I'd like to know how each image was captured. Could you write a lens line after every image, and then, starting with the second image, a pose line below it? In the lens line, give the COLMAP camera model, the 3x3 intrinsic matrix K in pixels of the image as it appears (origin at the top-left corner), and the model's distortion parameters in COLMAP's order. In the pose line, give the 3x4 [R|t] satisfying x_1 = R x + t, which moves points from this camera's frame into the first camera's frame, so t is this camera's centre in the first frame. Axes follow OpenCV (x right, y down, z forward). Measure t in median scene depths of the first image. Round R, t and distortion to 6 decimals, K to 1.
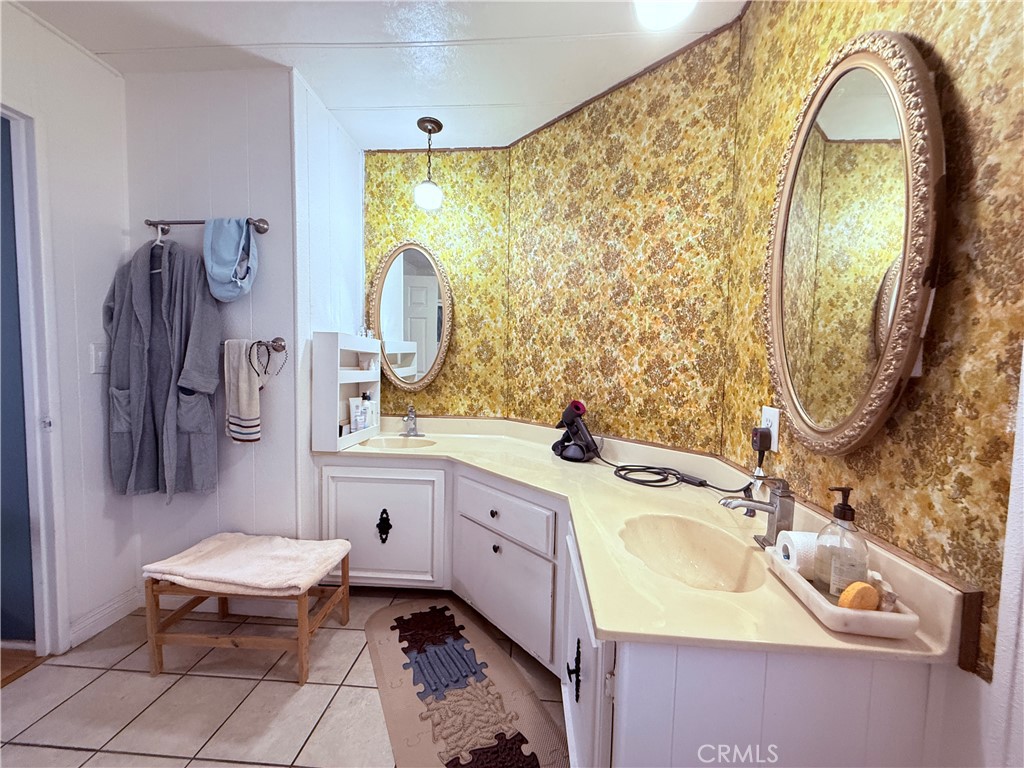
lens RADIAL K [[410.8, 0, 511.8], [0, 410.8, 383.4], [0, 0, 1]] dist [0.003930, 0.000200]
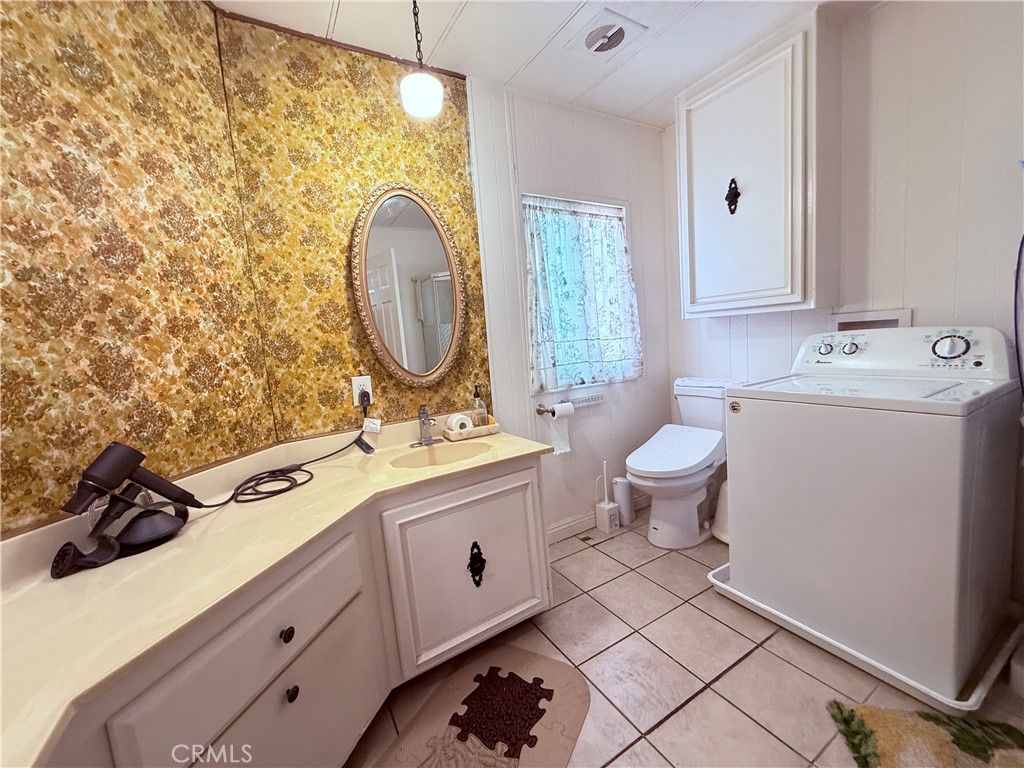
lens RADIAL K [[410.8, 0, 511.6], [0, 410.8, 384.7], [0, 0, 1]] dist [0.003930, 0.000200]
pose [[-0.561997, -0.066996, 0.824422, -0.629446], [0.117313, 0.980183, 0.159624, -0.059966], [-0.818778, 0.186424, -0.543000, 0.968979]]
